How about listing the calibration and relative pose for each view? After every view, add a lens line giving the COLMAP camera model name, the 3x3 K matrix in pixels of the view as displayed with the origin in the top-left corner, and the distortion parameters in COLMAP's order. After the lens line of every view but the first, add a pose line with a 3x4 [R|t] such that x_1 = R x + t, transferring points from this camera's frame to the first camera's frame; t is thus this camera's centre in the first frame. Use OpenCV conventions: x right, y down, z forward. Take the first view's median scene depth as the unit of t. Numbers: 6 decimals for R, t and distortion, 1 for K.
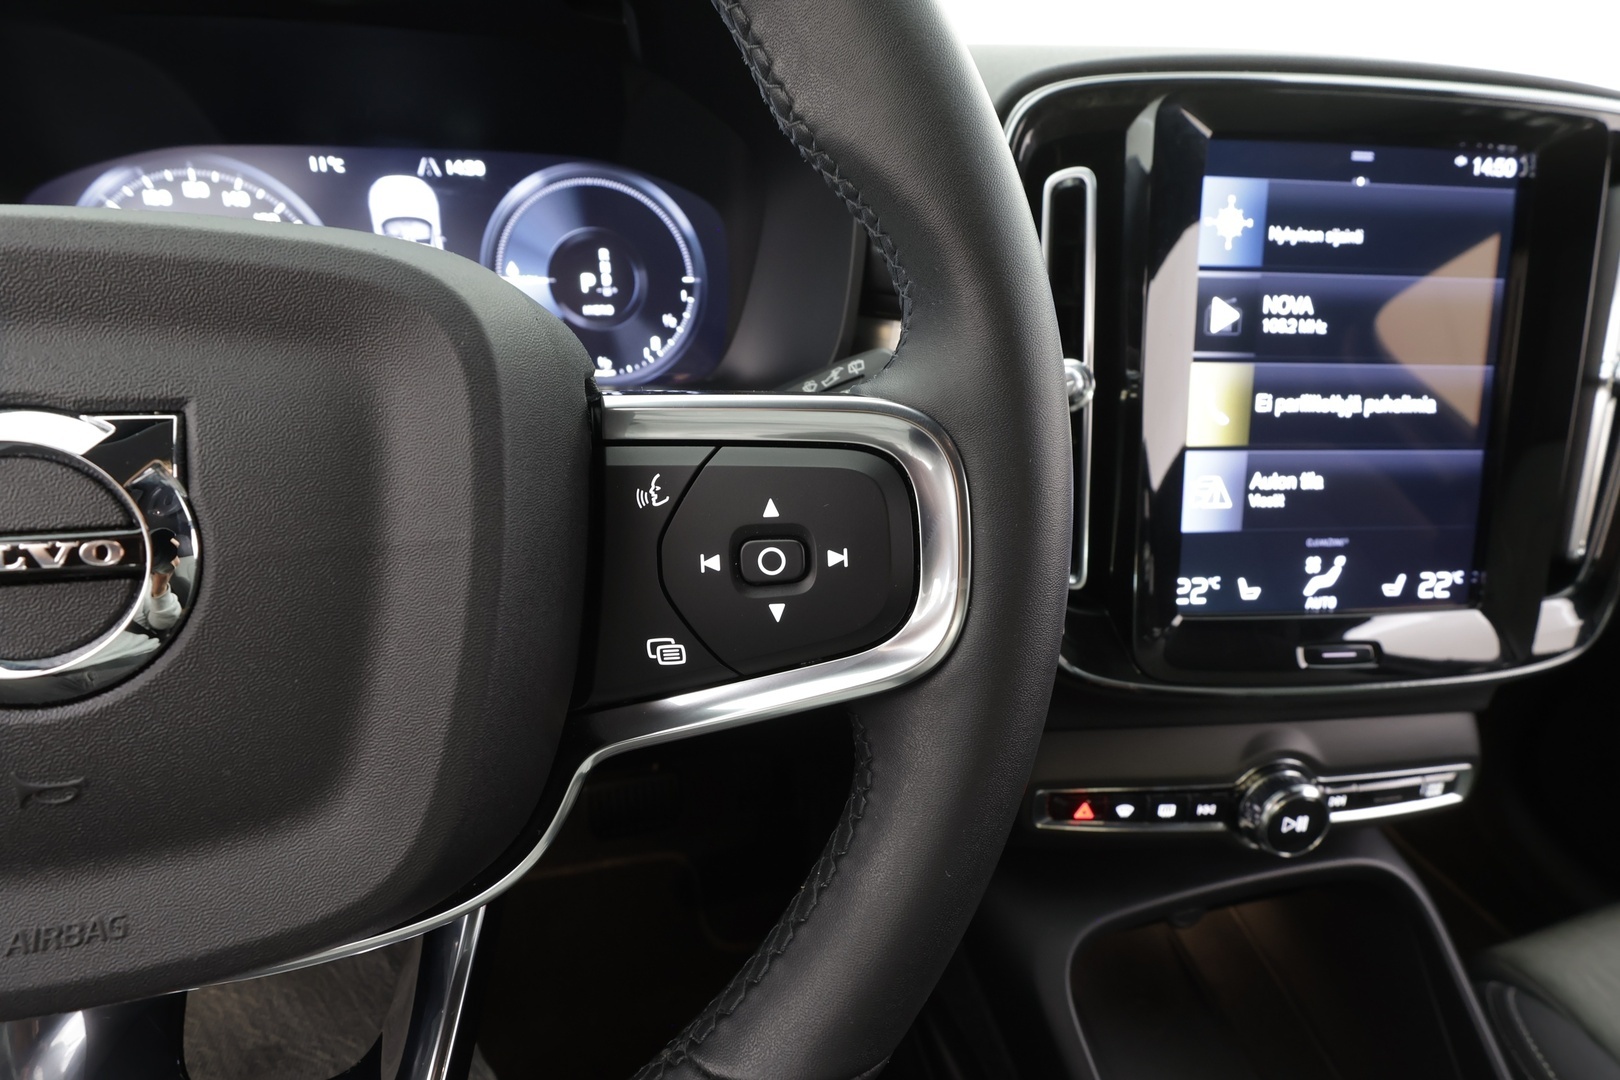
lens RADIAL K [[746.5, 0, 813.8], [0, 746.5, 542.5], [0, 0, 1]] dist [-0.011214, 0.005281]
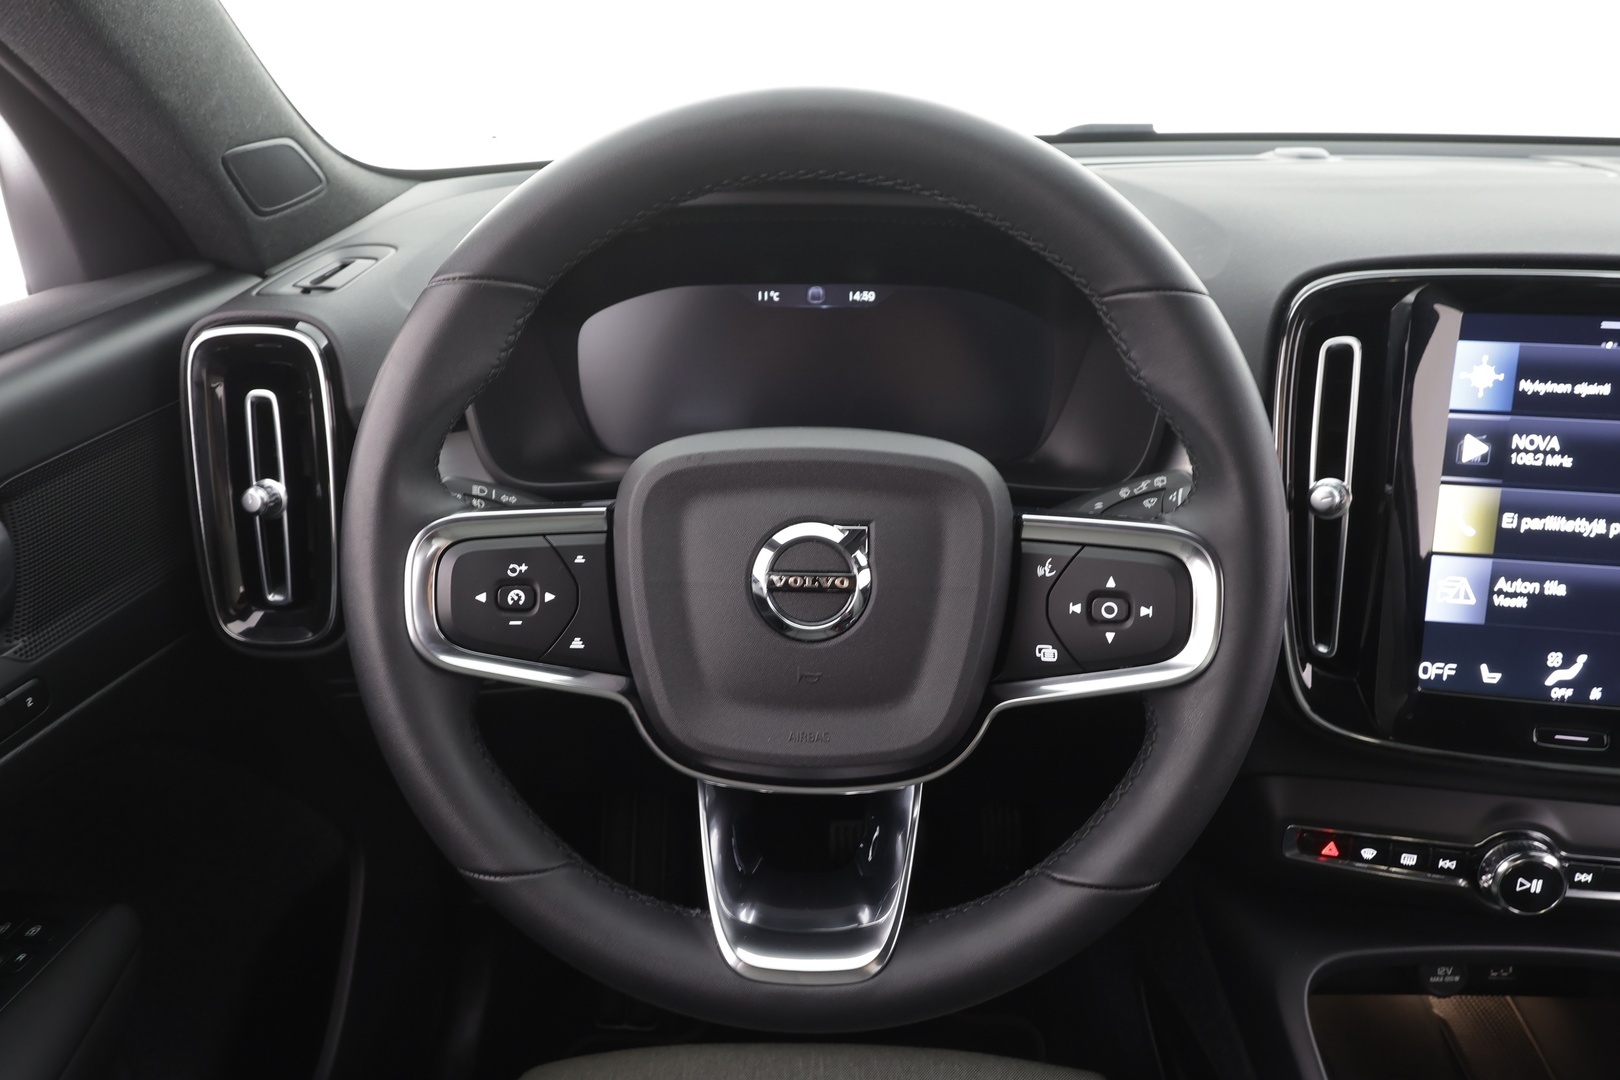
lens RADIAL K [[1020.4, 0, 813.7], [0, 1020.4, 544.4], [0, 0, 1]] dist [0.003147, 0.000425]
pose [[0.968499, 0.078884, -0.236192, -0.093881], [-0.087756, 0.995769, -0.027272, -0.004169], [0.233041, 0.047140, 0.971324, -0.856997]]
